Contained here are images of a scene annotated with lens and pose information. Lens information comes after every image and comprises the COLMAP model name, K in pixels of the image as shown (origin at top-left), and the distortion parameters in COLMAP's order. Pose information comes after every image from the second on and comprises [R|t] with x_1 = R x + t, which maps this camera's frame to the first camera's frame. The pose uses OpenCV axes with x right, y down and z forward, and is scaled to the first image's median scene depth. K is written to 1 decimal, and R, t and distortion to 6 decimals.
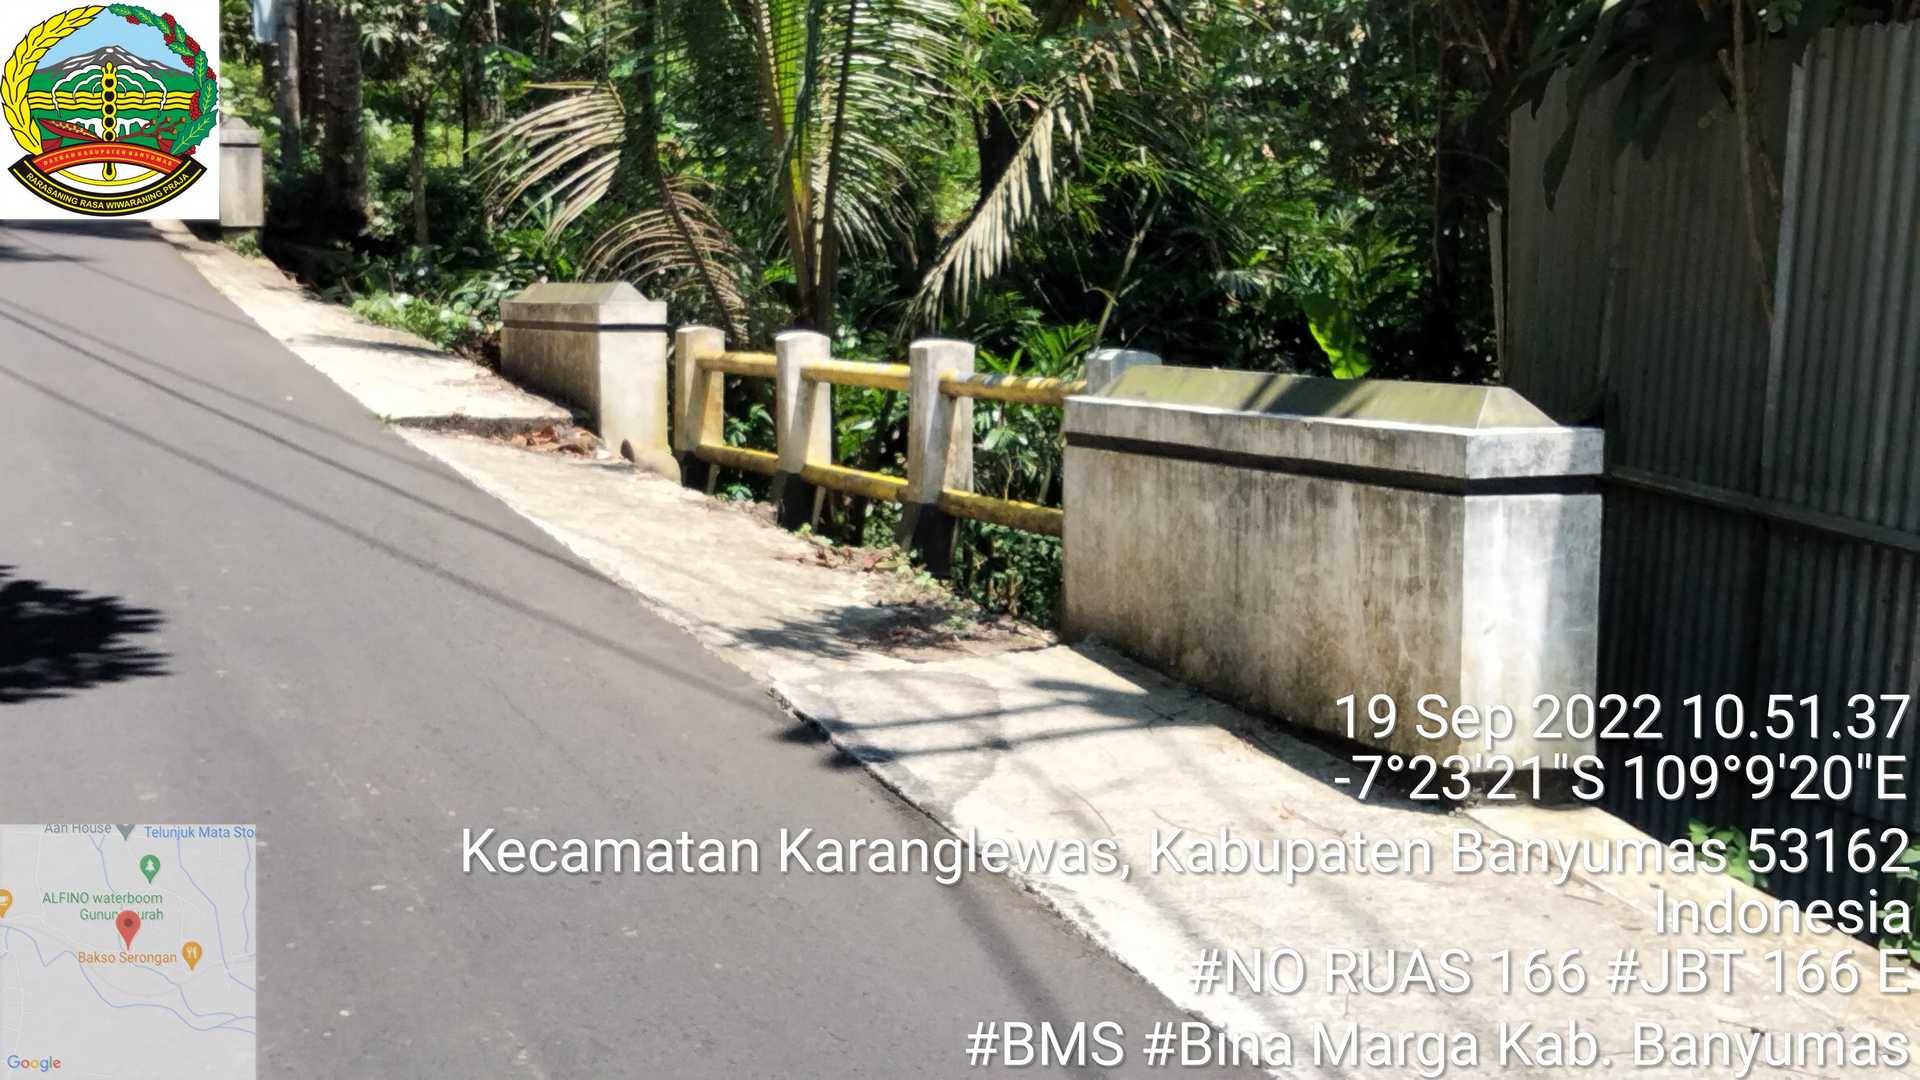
lens RADIAL K [[2925.7, 0, 957.5], [0, 2925.7, 543.1], [0, 0, 1]] dist [0.096437, 0.000000]
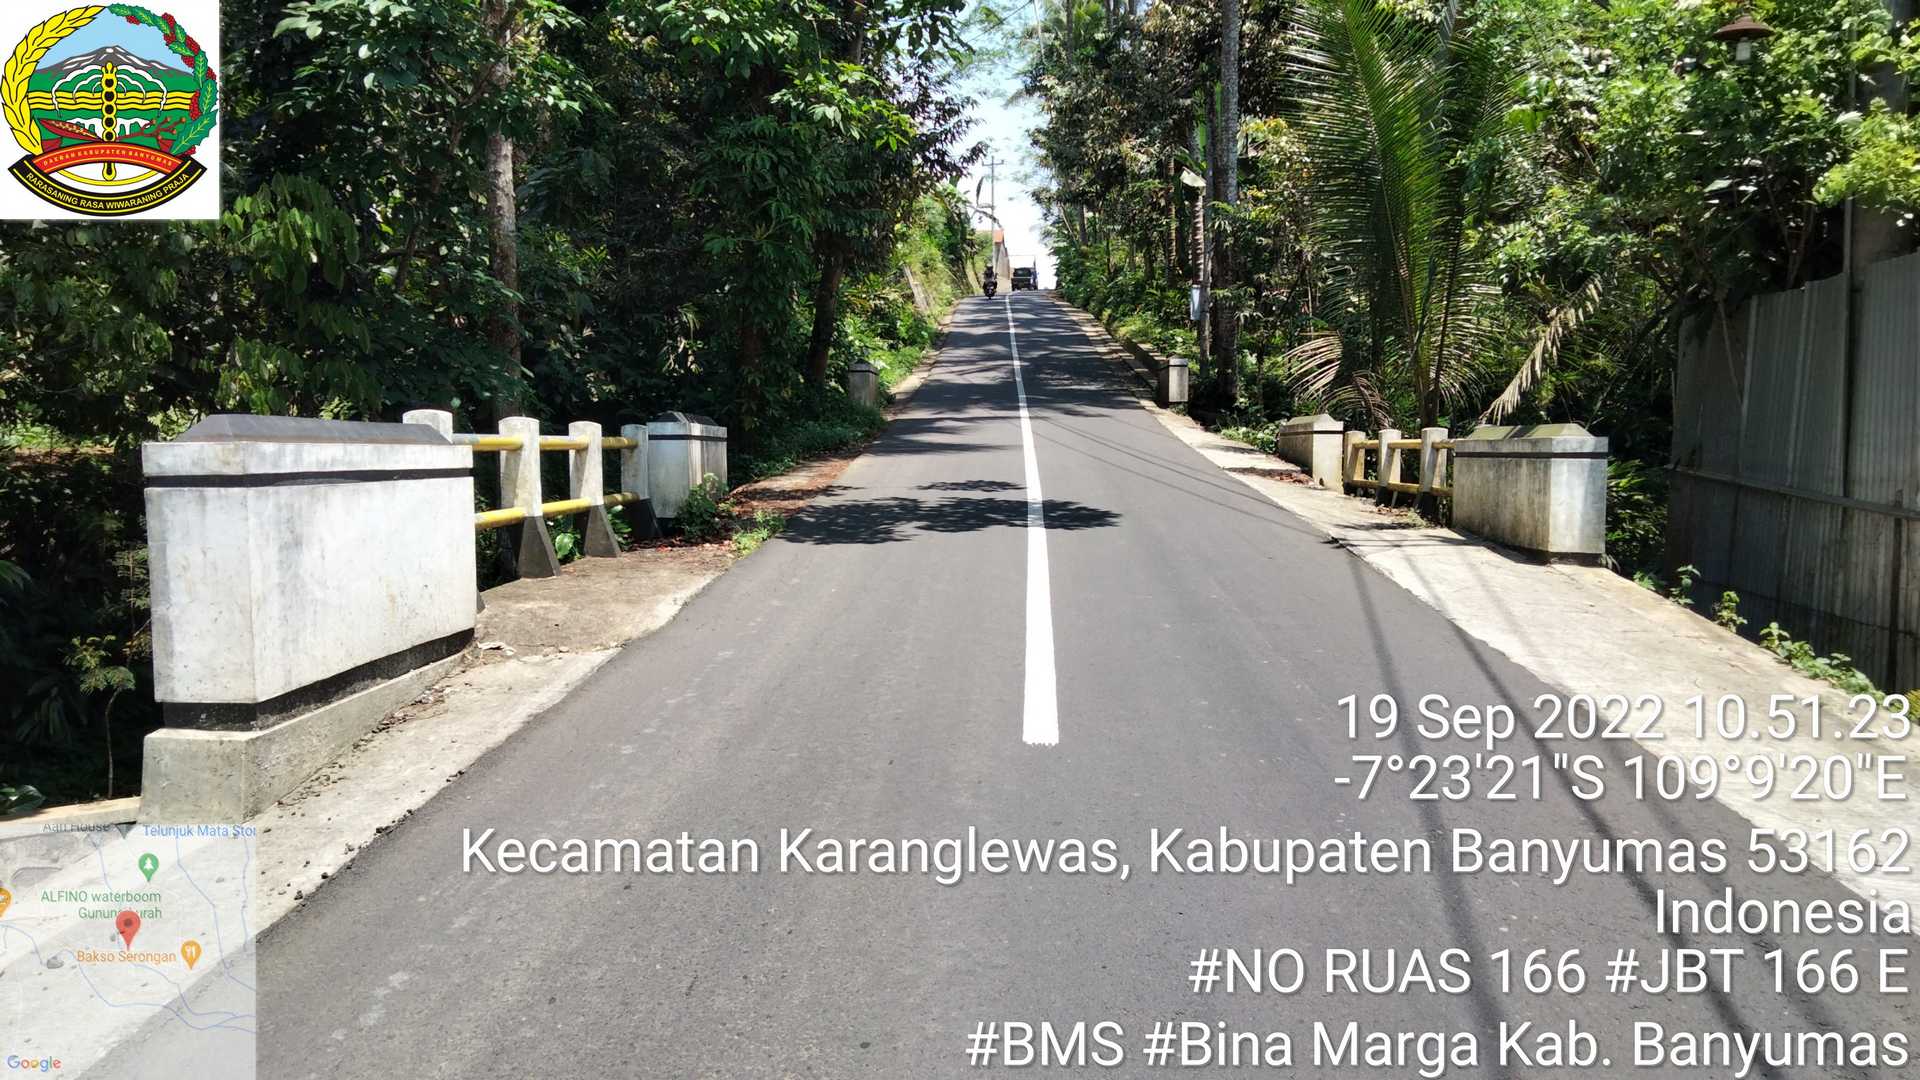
lens RADIAL K [[1449.7, 0, 957.5], [0, 1449.7, 540.0], [0, 0, 1]] dist [0.031087, -0.005547]
pose [[0.924243, 0.023109, -0.381105, 0.084558], [-0.029167, 0.999523, -0.010127, 0.046611], [0.380689, 0.020475, 0.924476, -0.279732]]
